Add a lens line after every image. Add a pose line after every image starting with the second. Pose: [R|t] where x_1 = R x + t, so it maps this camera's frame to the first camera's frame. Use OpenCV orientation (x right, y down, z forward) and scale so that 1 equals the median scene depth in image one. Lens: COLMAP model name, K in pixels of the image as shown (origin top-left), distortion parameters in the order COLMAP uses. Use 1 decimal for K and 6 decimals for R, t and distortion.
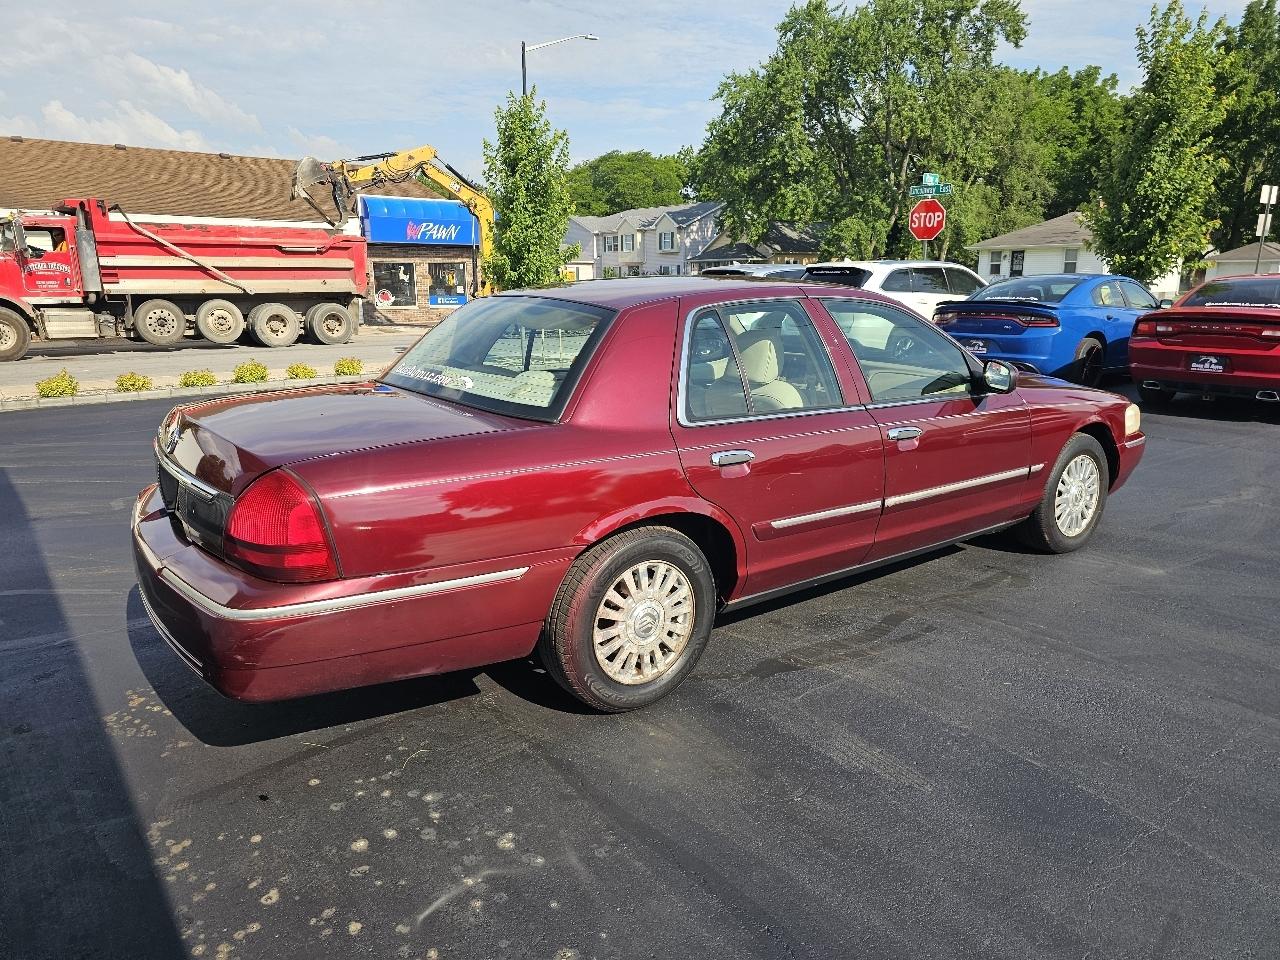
lens RADIAL K [[863.5, 0, 630.1], [0, 863.5, 484.4], [0, 0, 1]] dist [0.055877, -0.050876]
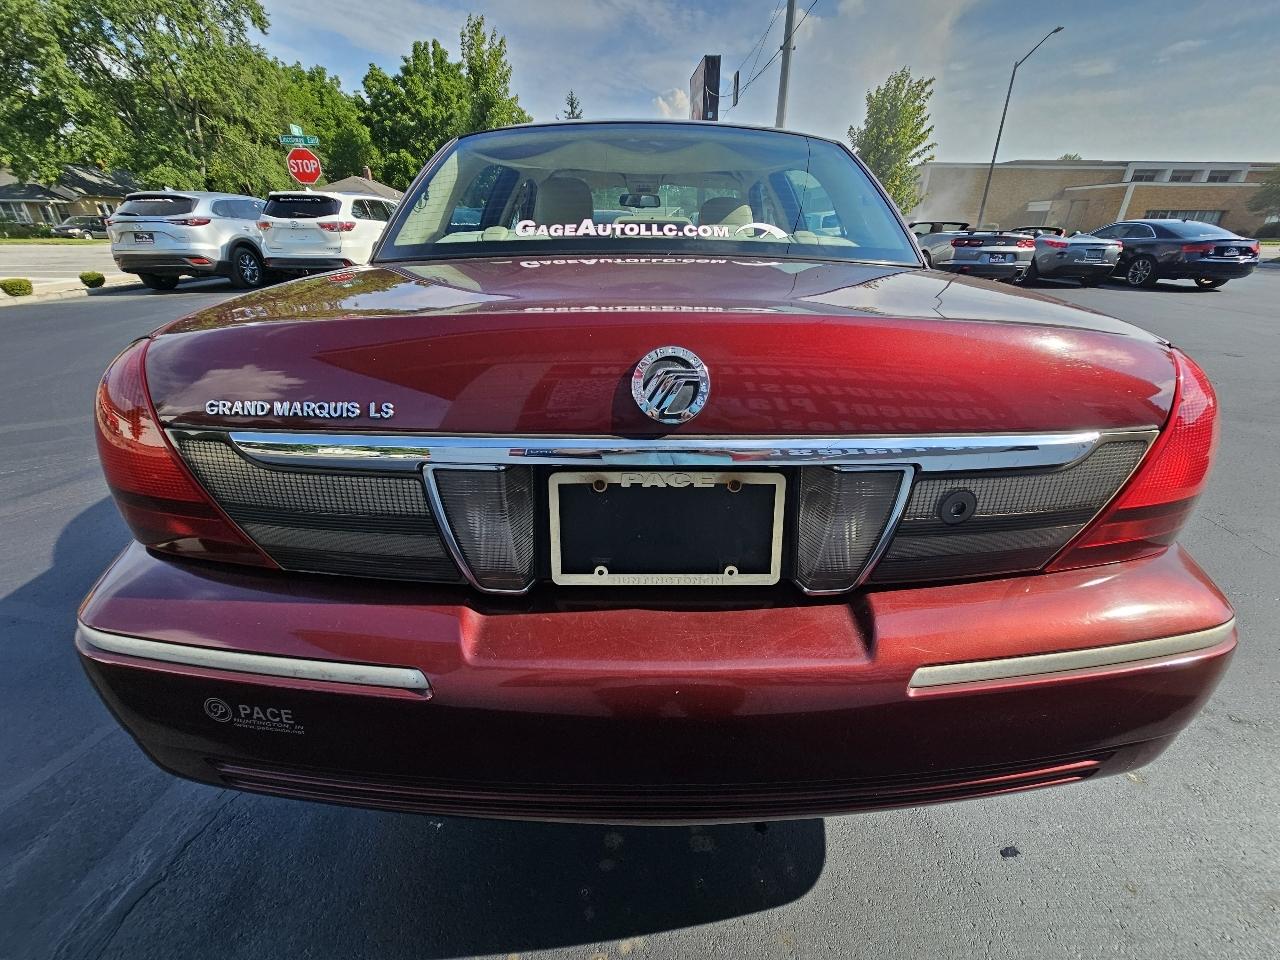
lens RADIAL K [[523.8, 0, 645.5], [0, 523.8, 476.7], [0, 0, 1]] dist [0.002729, -0.000666]
pose [[0.575352, -0.346114, 0.741064, -0.096009], [0.184379, 0.937613, 0.294763, -0.011005], [-0.796853, -0.032956, 0.603274, 0.120666]]
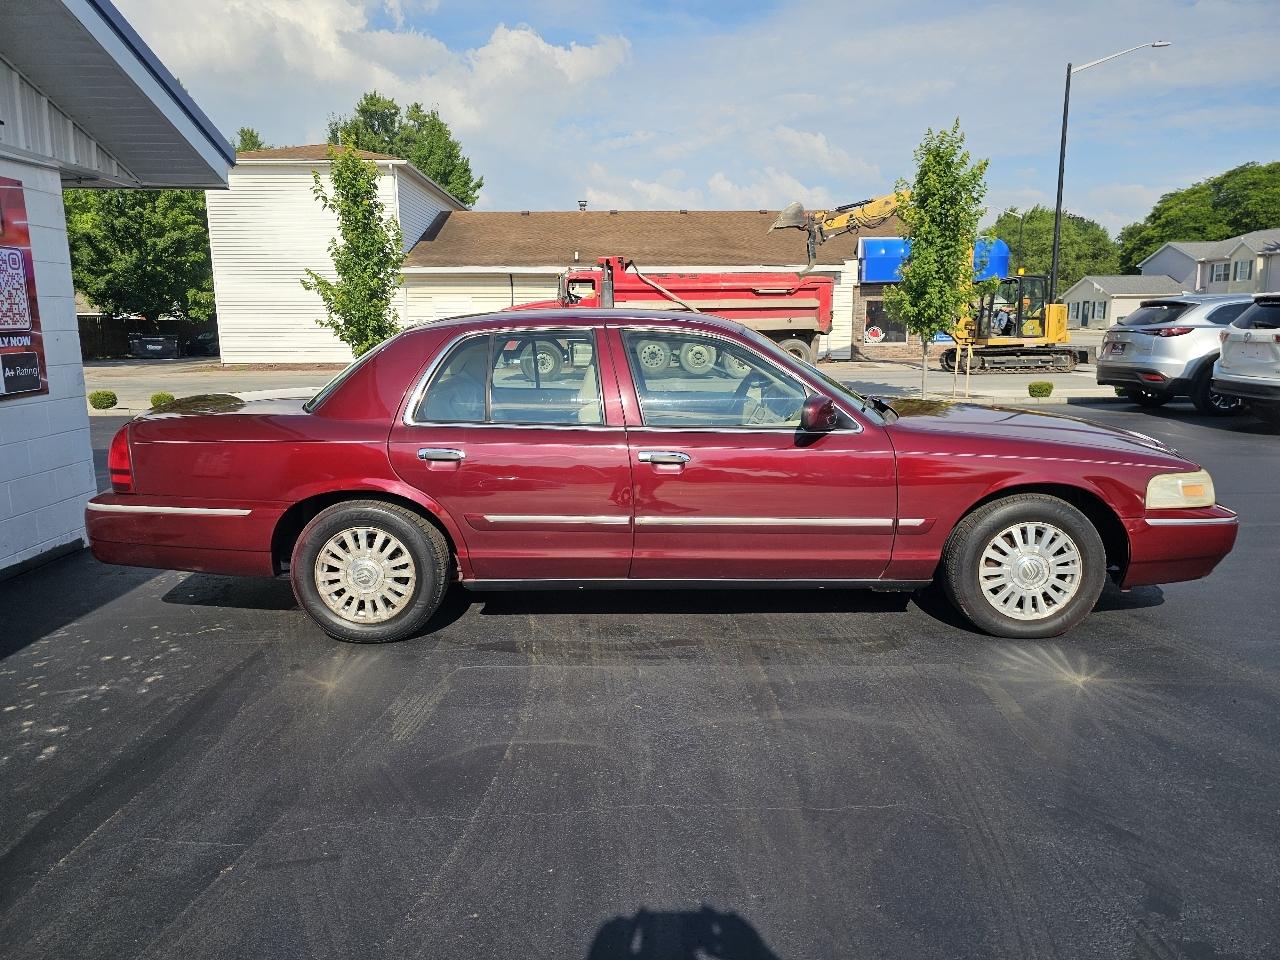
lens RADIAL K [[881.2, 0, 641.4], [0, 881.2, 473.9], [0, 0, 1]] dist [0.021311, -0.013578]
pose [[0.804903, 0.098060, -0.585249, 0.156748], [-0.131604, 0.991190, -0.014920, -0.003338], [0.578630, 0.089030, 0.810717, 0.023759]]
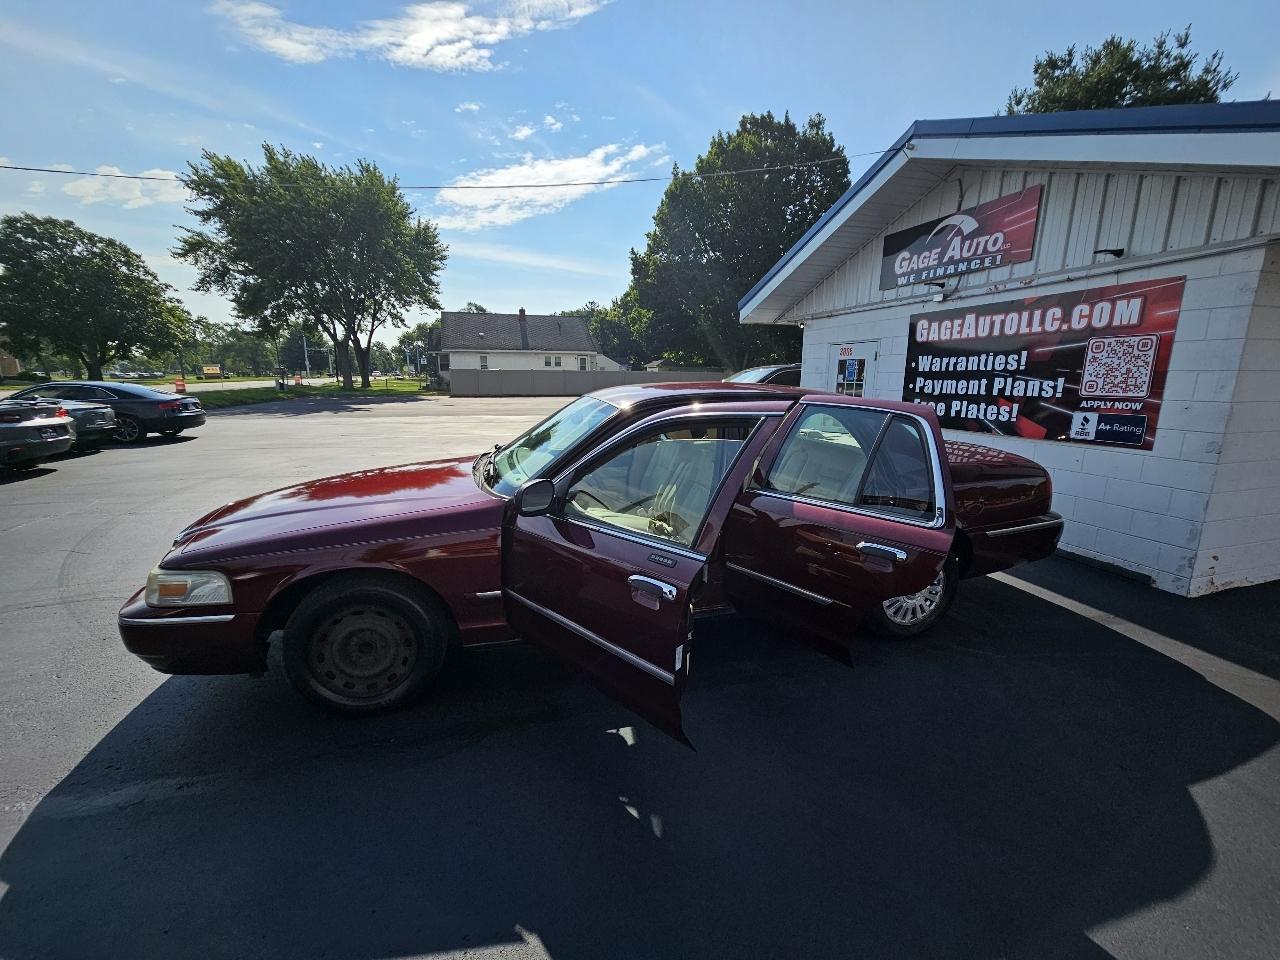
lens RADIAL K [[522.9, 0, 640.3], [0, 522.9, 487.0], [0, 0, 1]] dist [0.001552, -0.001172]
pose [[-0.937567, -0.074337, 0.339769, -0.025478], [0.079687, 0.904995, 0.417893, -0.087757], [-0.338554, 0.418878, -0.842569, 0.352780]]
